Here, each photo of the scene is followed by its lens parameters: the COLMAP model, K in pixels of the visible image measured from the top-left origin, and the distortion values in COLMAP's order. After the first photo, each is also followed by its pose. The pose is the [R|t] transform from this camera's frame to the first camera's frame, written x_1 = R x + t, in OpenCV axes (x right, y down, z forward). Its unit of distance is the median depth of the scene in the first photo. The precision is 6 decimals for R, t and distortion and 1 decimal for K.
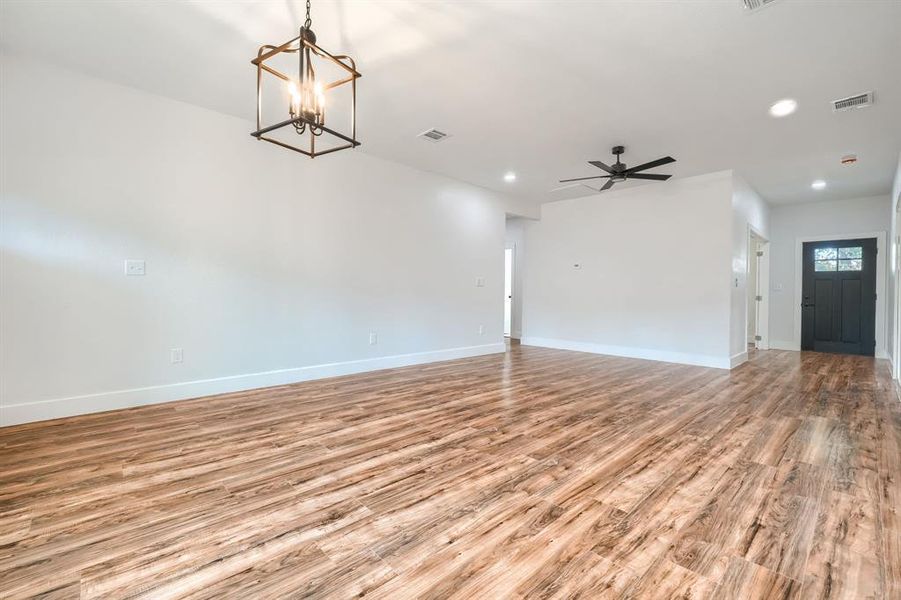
lens RADIAL K [[372.5, 0, 441.4], [0, 372.5, 301.5], [0, 0, 1]] dist [-0.003184, 0.002331]
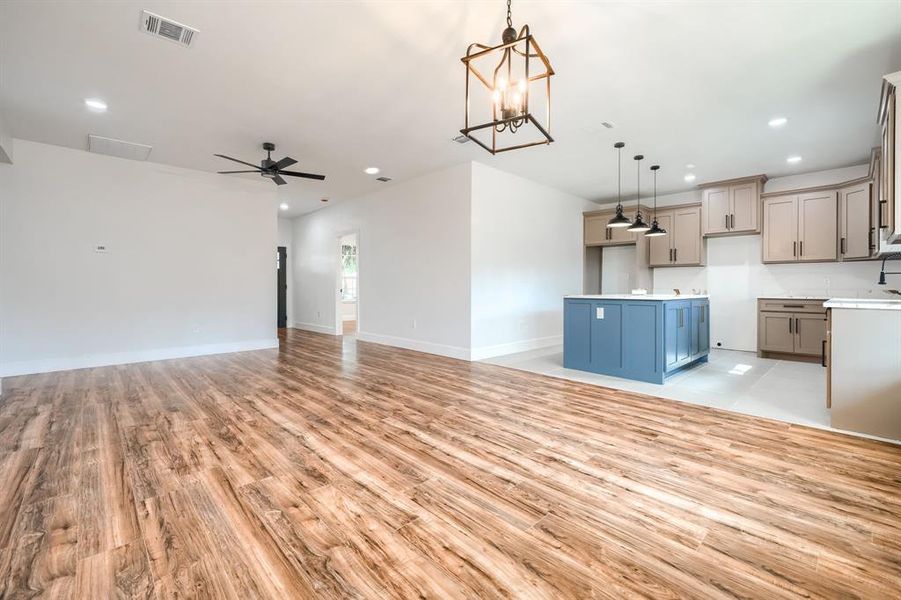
lens RADIAL K [[405.5, 0, 444.6], [0, 405.5, 292.6], [0, 0, 1]] dist [-0.008347, -0.000112]
pose [[-0.002435, -0.023284, 0.999726, -1.257490], [0.024544, 0.999426, 0.023337, -0.035520], [-0.999696, 0.024594, -0.001862, 1.020021]]
